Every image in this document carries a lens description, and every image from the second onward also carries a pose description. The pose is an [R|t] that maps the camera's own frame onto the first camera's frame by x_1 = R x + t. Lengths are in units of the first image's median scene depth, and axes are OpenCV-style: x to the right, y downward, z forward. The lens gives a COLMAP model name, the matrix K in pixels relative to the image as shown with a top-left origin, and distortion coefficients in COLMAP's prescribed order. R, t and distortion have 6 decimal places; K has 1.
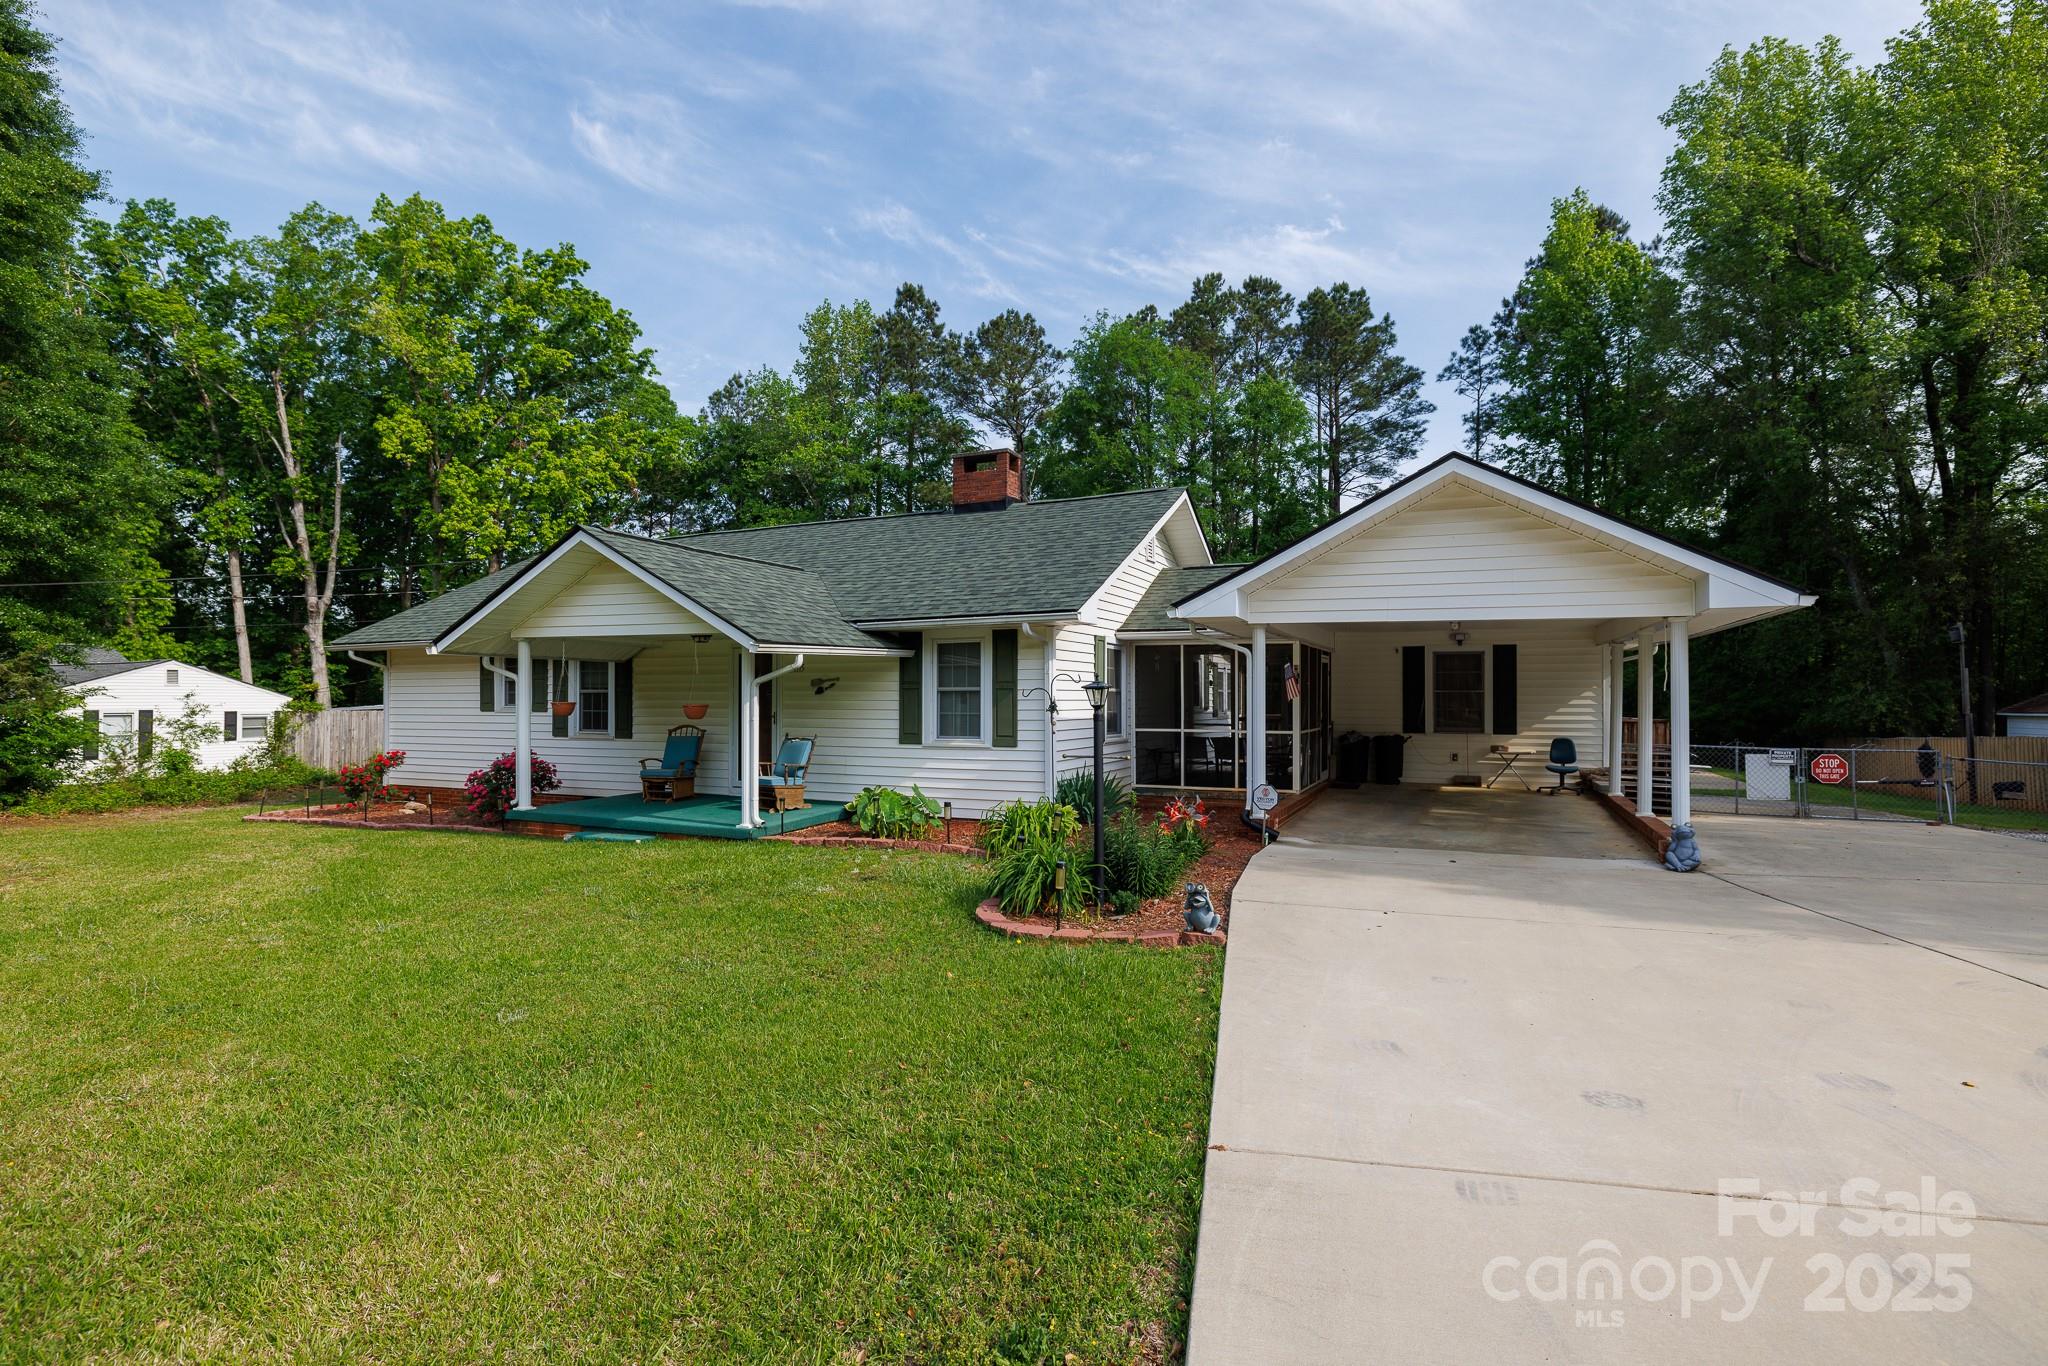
lens RADIAL K [[1003.9, 0, 1024.0], [0, 1003.9, 683.0], [0, 0, 1]] dist [-0.001823, 0.000548]
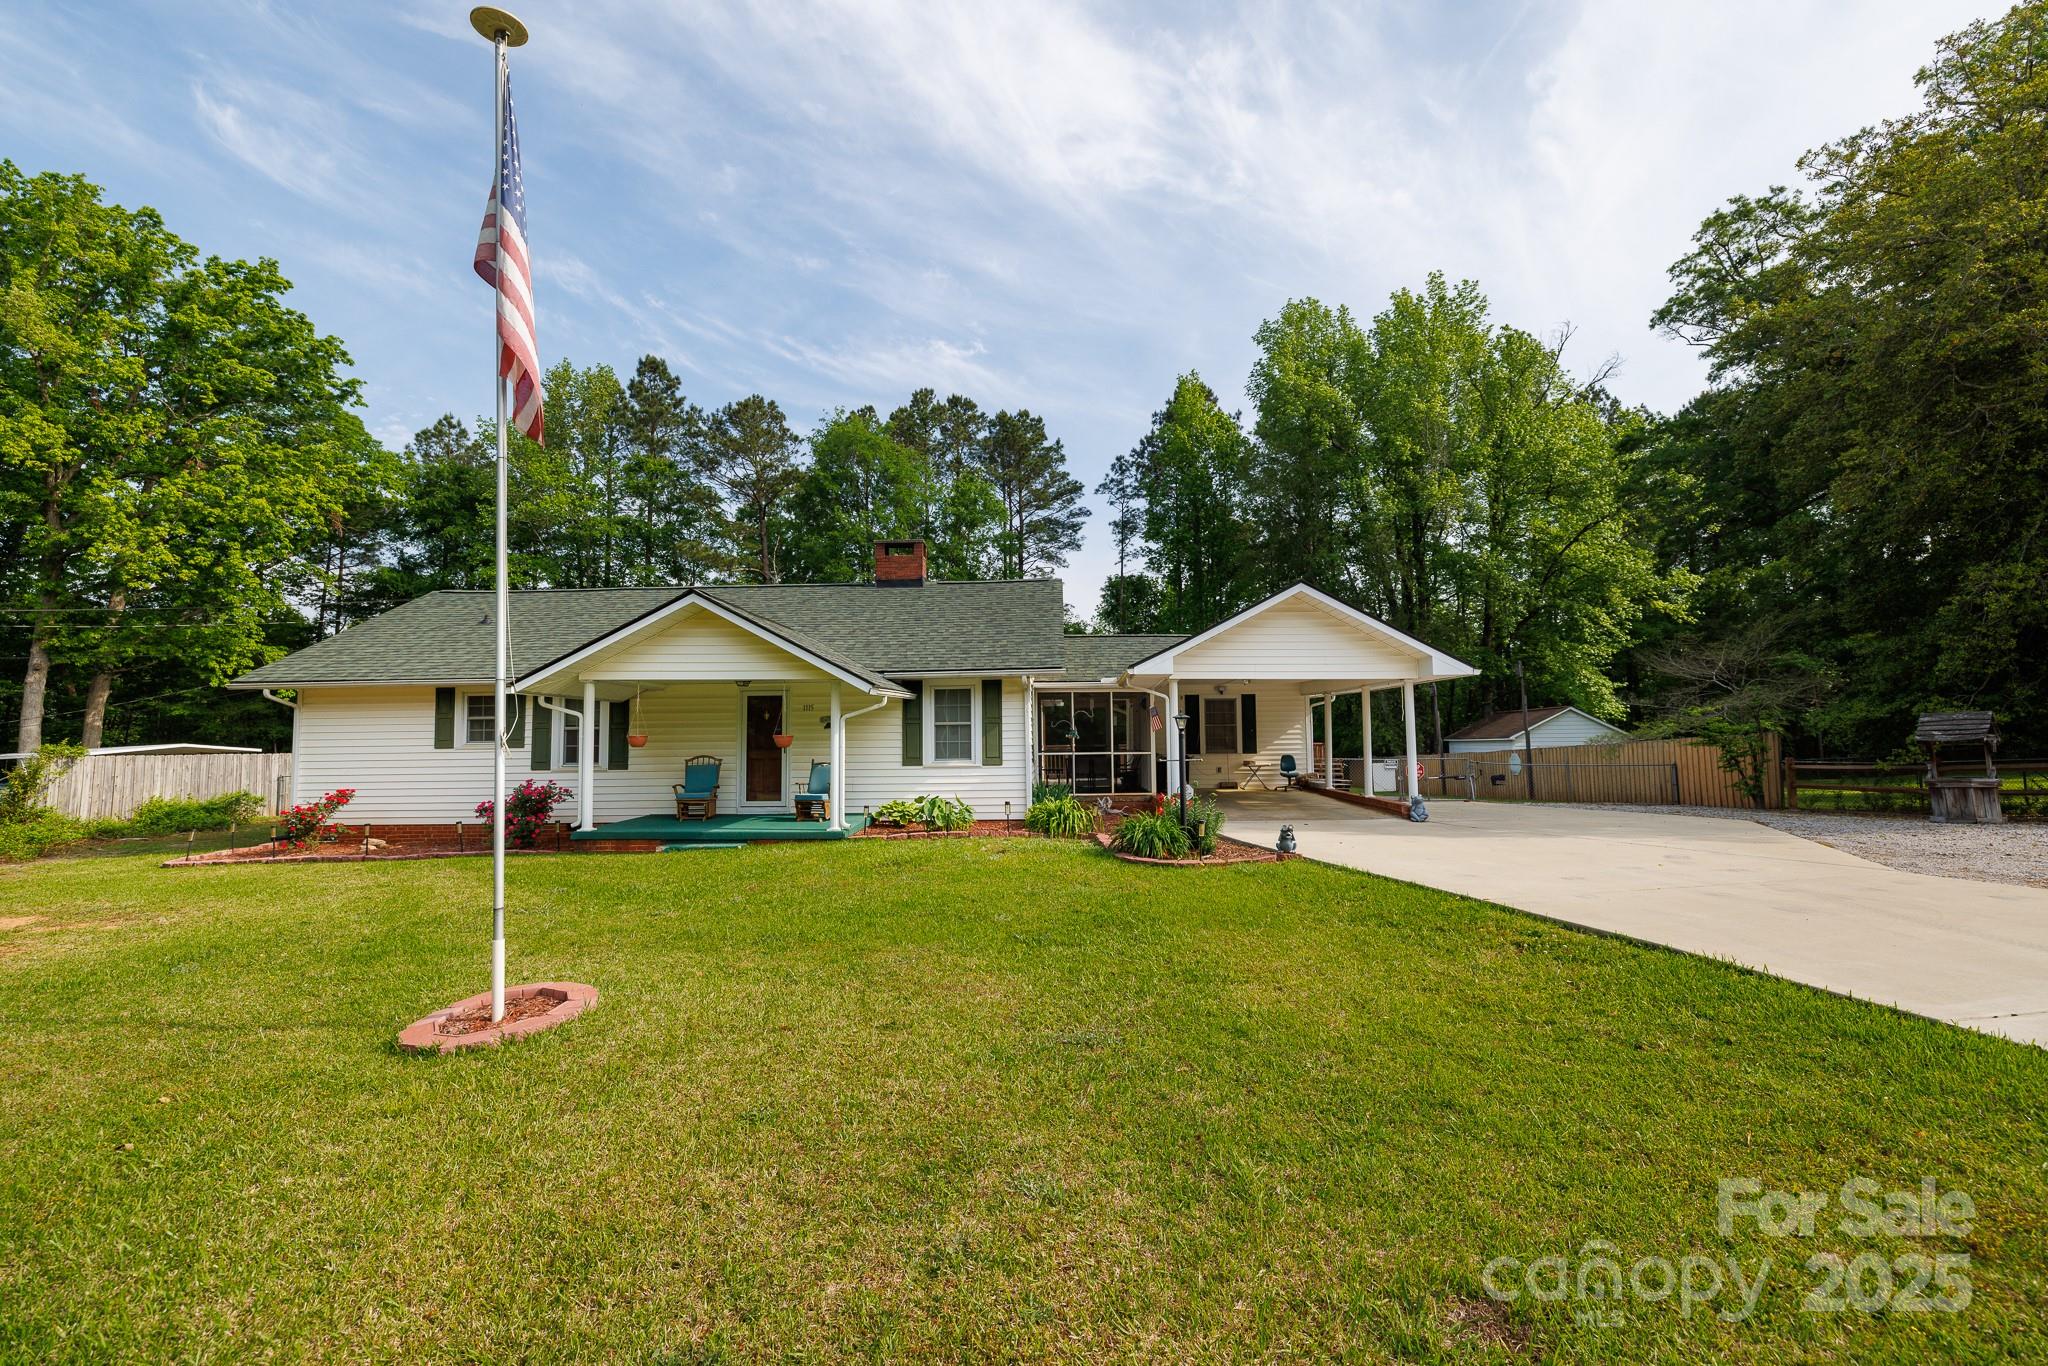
lens RADIAL K [[908.9, 0, 1032.8], [0, 908.9, 683.8], [0, 0, 1]] dist [0.011219, 0.000487]
pose [[0.917270, 0.013863, 0.398024, -0.136073], [0.005639, 0.998842, -0.047786, 0.003618], [-0.398225, 0.046077, 0.916130, -0.048493]]
